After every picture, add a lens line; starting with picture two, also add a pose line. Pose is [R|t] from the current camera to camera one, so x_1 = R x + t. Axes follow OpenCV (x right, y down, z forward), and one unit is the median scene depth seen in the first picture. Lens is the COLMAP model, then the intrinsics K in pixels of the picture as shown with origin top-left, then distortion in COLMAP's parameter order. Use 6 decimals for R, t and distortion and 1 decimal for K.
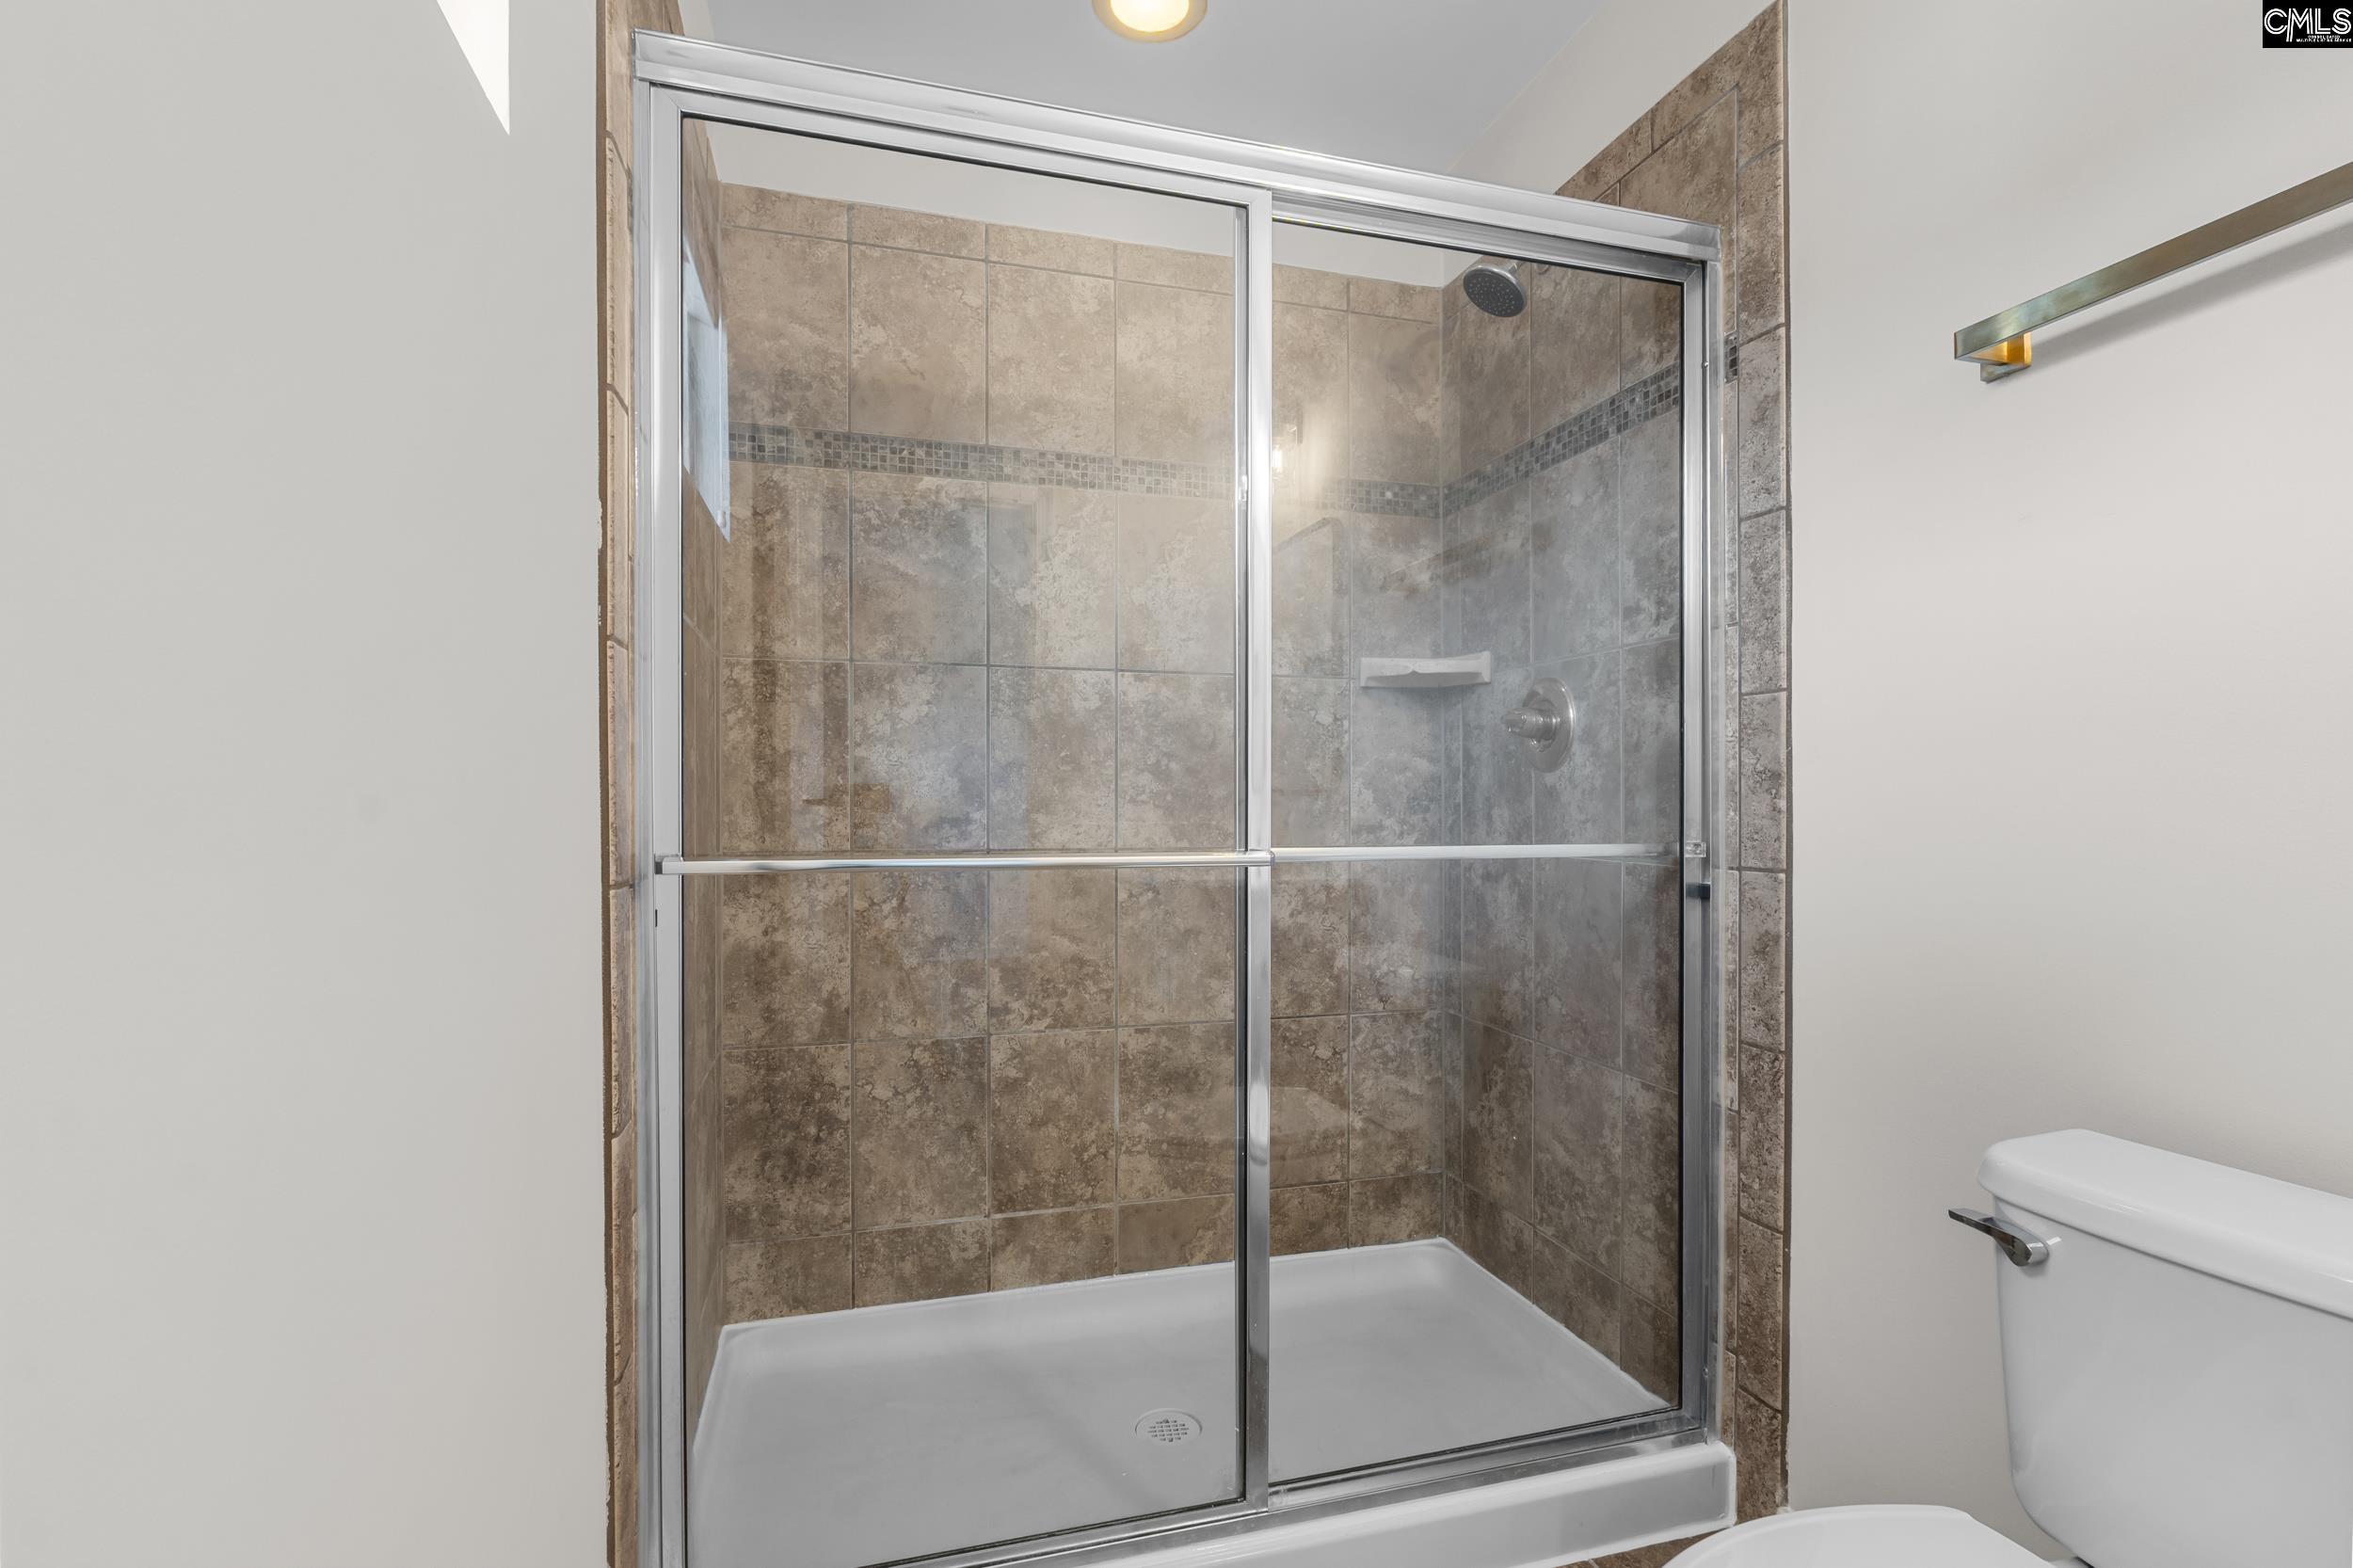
lens RADIAL K [[1091.9, 0, 1177.2], [0, 1091.9, 796.3], [0, 0, 1]] dist [-0.000645, -0.000693]
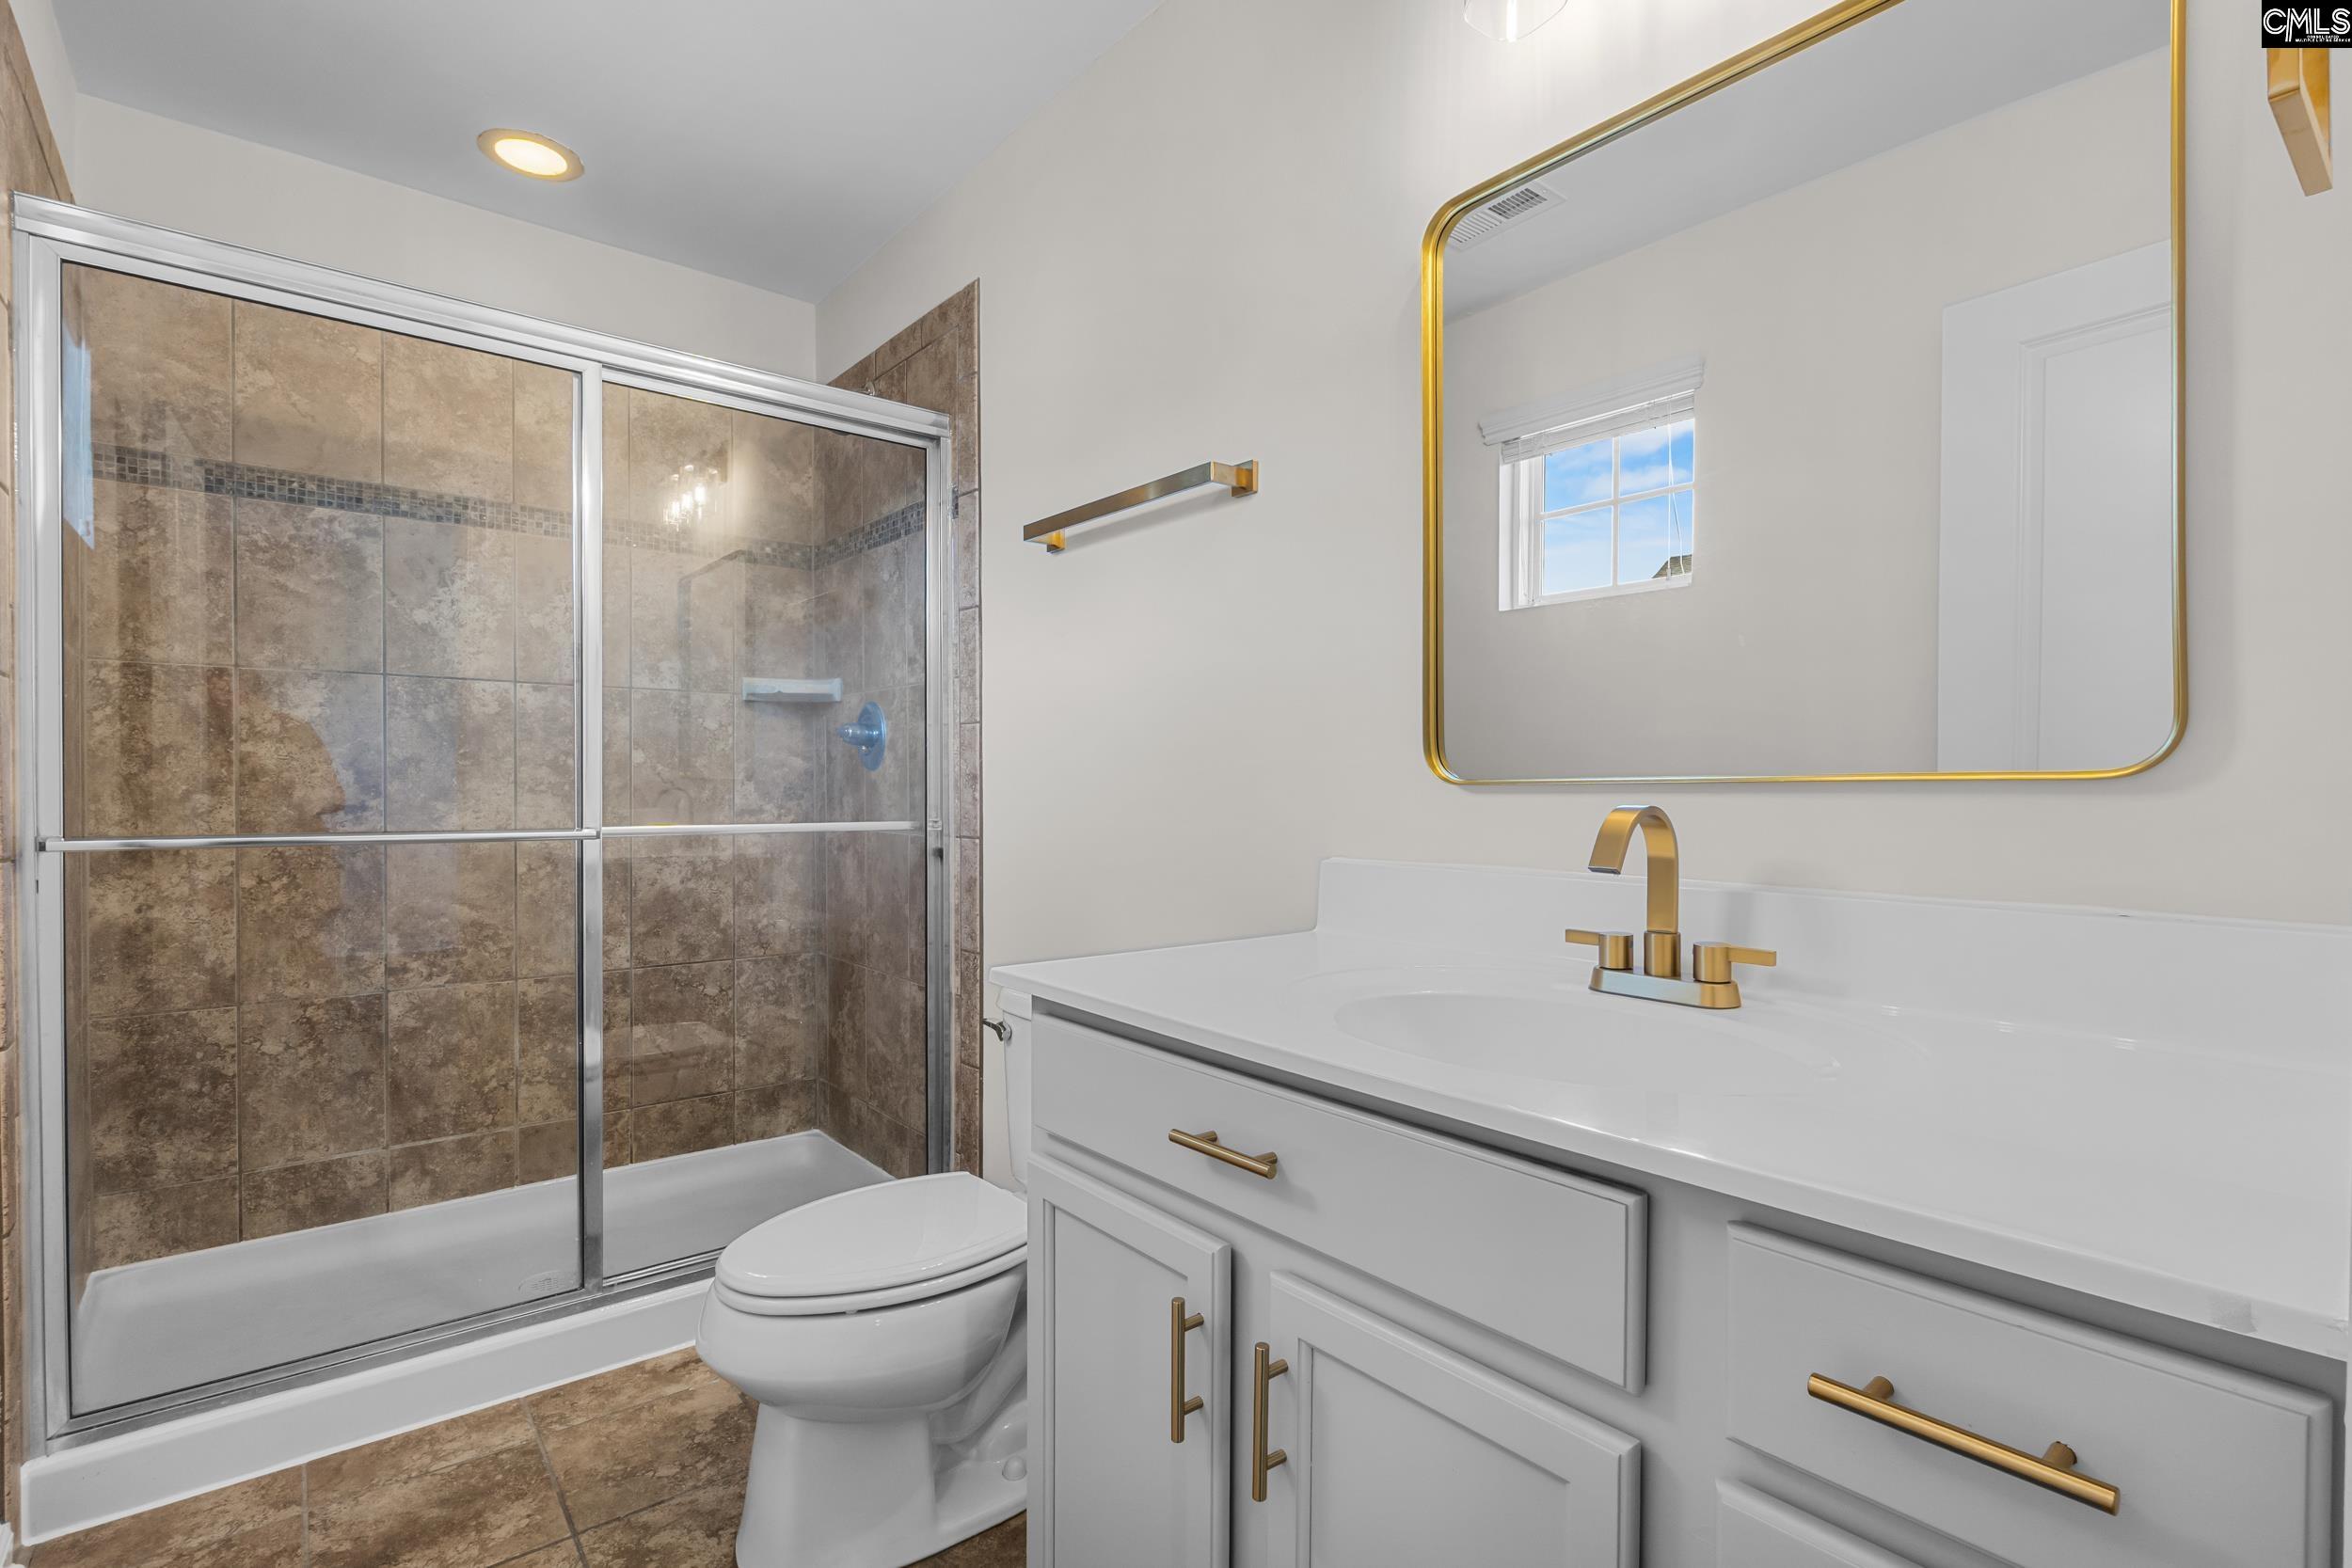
lens RADIAL K [[1091.3, 0, 1169.7], [0, 1091.3, 791.3], [0, 0, 1]] dist [-0.000645, -0.000693]
pose [[0.918449, 0.000955, 0.395538, 0.137227], [-0.005455, 0.999933, 0.010251, -0.011598], [-0.395502, -0.011573, 0.918392, -0.403602]]
